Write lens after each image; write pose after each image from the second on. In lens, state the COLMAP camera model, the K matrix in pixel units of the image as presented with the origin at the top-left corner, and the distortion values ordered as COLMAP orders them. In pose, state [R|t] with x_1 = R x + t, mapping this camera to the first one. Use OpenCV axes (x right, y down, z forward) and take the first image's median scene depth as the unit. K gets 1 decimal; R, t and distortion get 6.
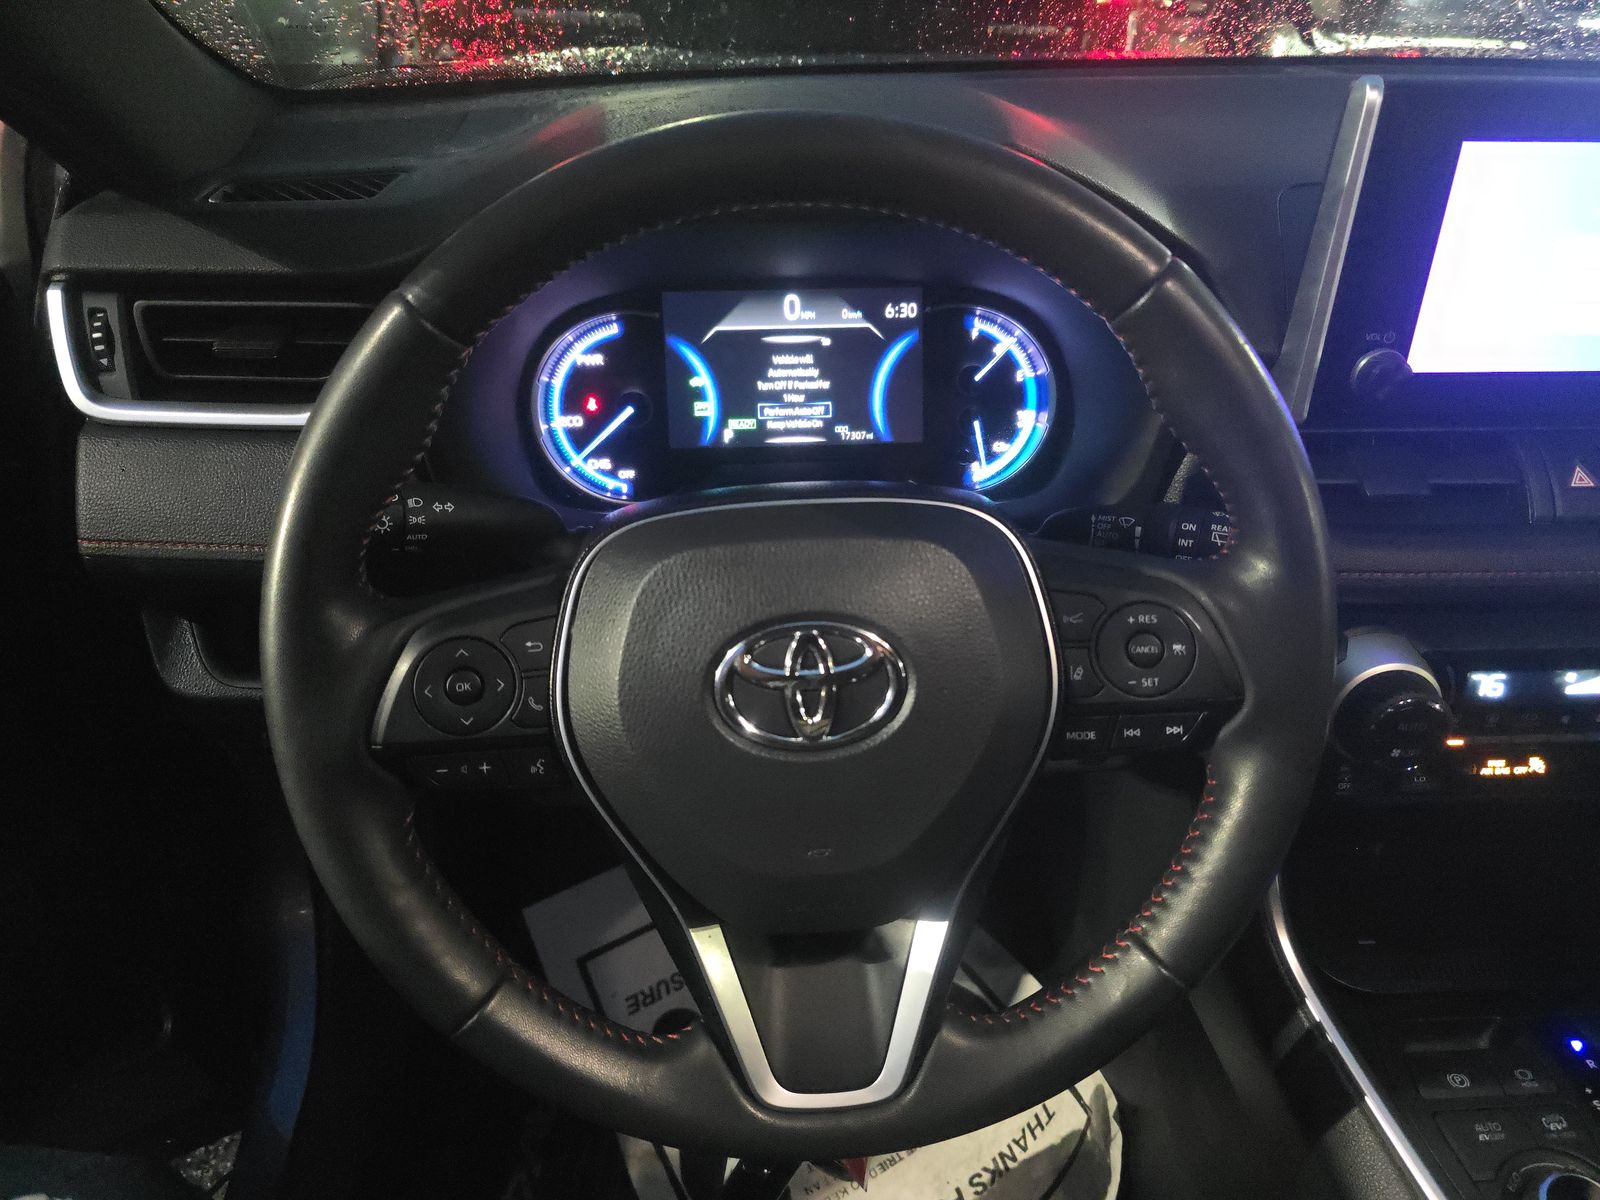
lens RADIAL K [[1078.3, 0, 804.2], [0, 1078.3, 608.2], [0, 0, 1]] dist [0.008214, -0.008145]
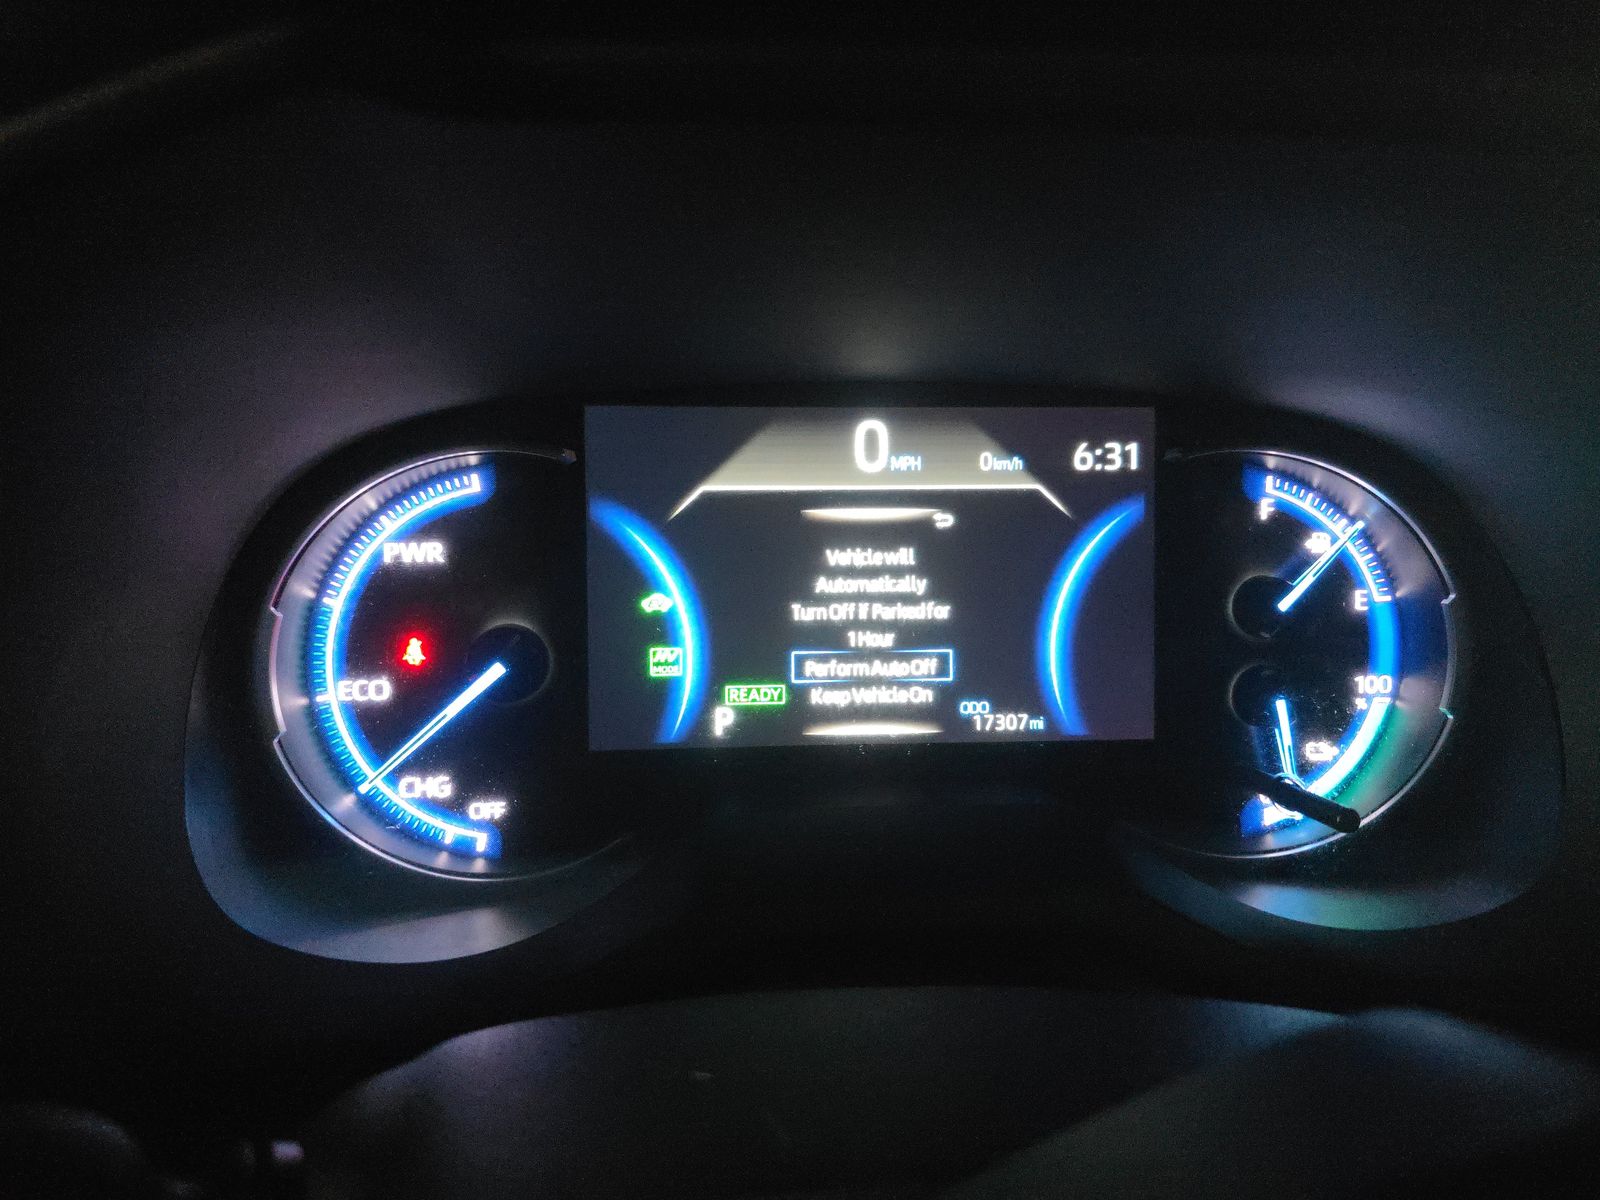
lens RADIAL K [[1078.3, 0, 799.8], [0, 1078.3, 586.1], [0, 0, 1]] dist [0.008214, -0.008145]
pose [[0.999469, 0.016359, 0.028179, -0.052983], [-0.012226, 0.989929, -0.141039, -0.154392], [-0.030202, 0.140619, 0.989603, 0.555375]]
